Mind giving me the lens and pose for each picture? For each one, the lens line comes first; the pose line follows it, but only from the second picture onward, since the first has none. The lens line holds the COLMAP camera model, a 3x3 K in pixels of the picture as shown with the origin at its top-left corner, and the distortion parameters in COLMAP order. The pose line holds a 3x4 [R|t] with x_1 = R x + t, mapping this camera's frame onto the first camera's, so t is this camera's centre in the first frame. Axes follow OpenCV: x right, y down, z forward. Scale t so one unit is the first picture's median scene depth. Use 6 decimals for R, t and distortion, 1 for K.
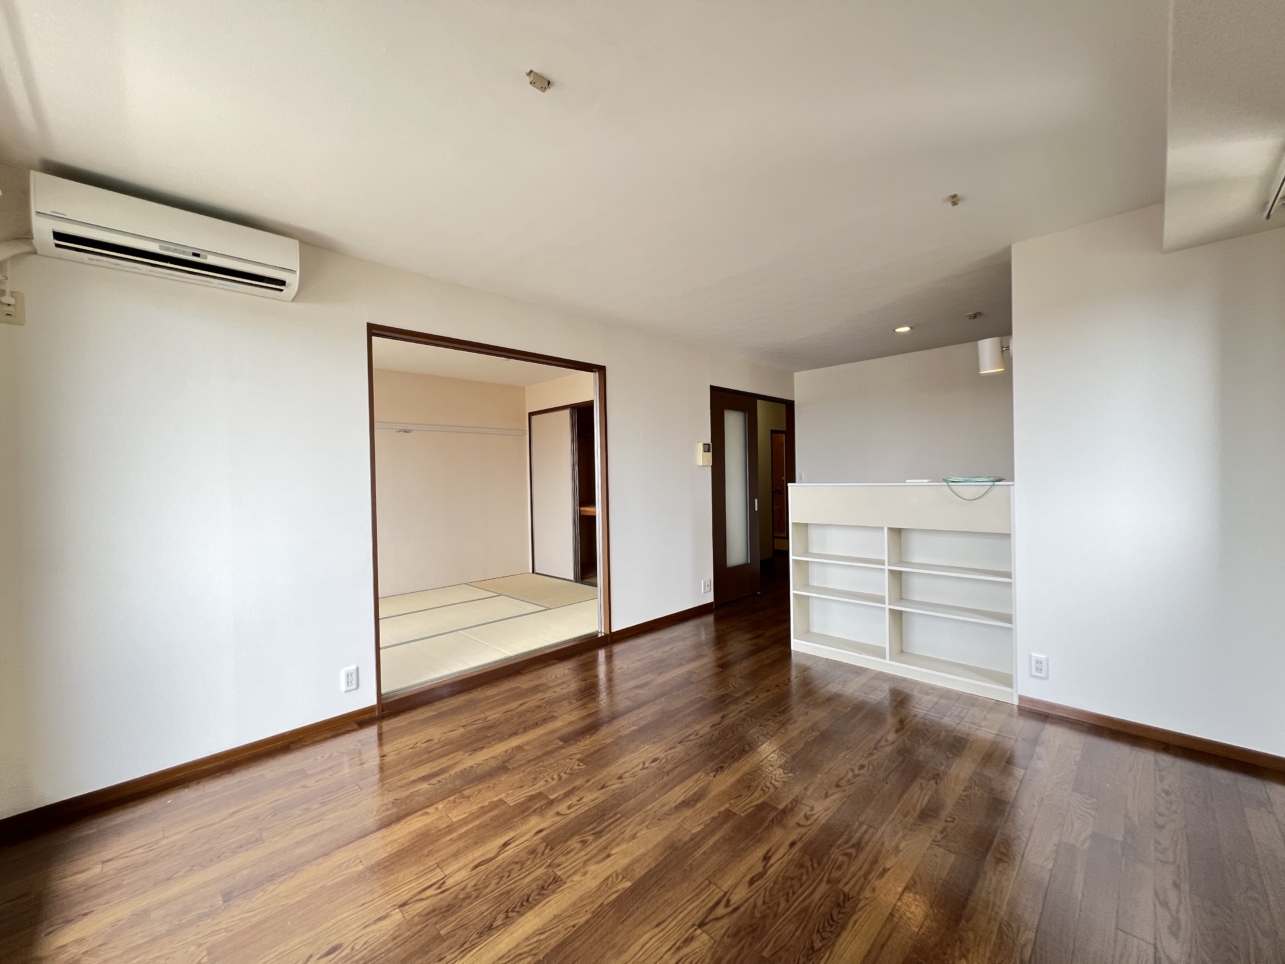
lens RADIAL K [[508.7, 0, 642.5], [0, 508.7, 482.0], [0, 0, 1]] dist [0.001188, 0.000126]
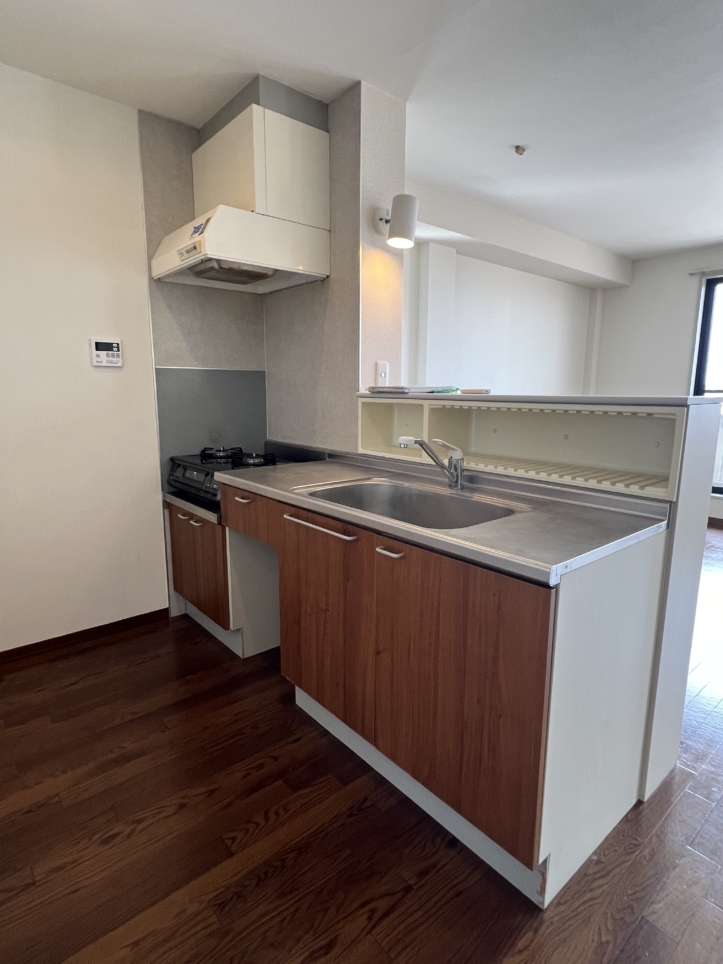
lens RADIAL K [[524.9, 0, 361.5], [0, 524.9, 482.0], [0, 0, 1]] dist [-0.000933, -0.000497]
pose [[-0.996790, 0.000600, 0.080053, -0.367189], [0.015915, 0.981498, 0.190808, 0.012819], [-0.078458, 0.191469, -0.978358, 1.692135]]
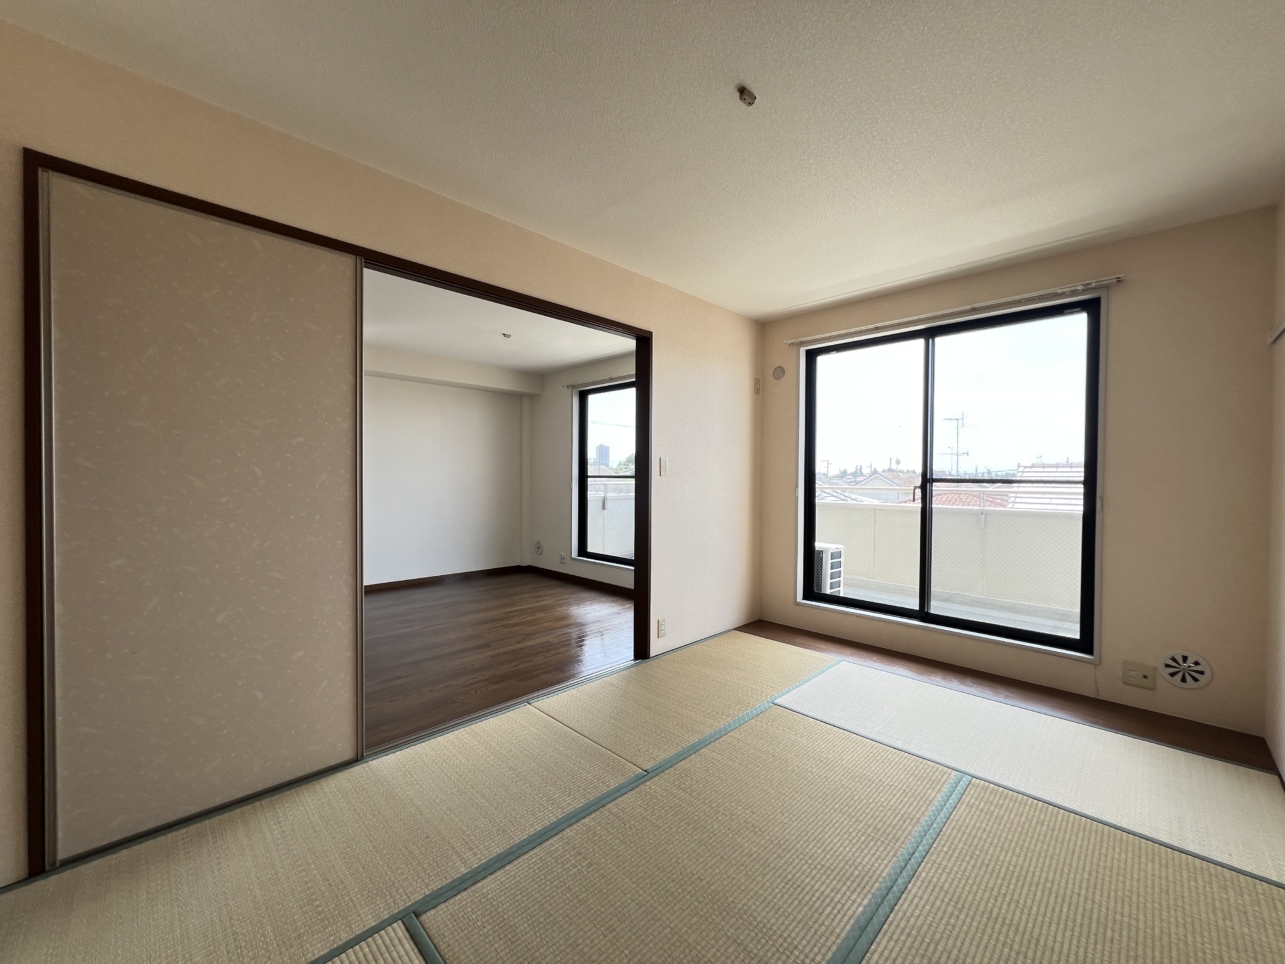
lens RADIAL K [[508.7, 0, 642.5], [0, 508.7, 482.0], [0, 0, 1]] dist [0.001188, 0.000126]
pose [[-0.999929, 0.011626, -0.002767, -0.731124], [0.011549, 0.999582, 0.026504, 0.001987], [0.003074, 0.026470, -0.999645, 2.984046]]
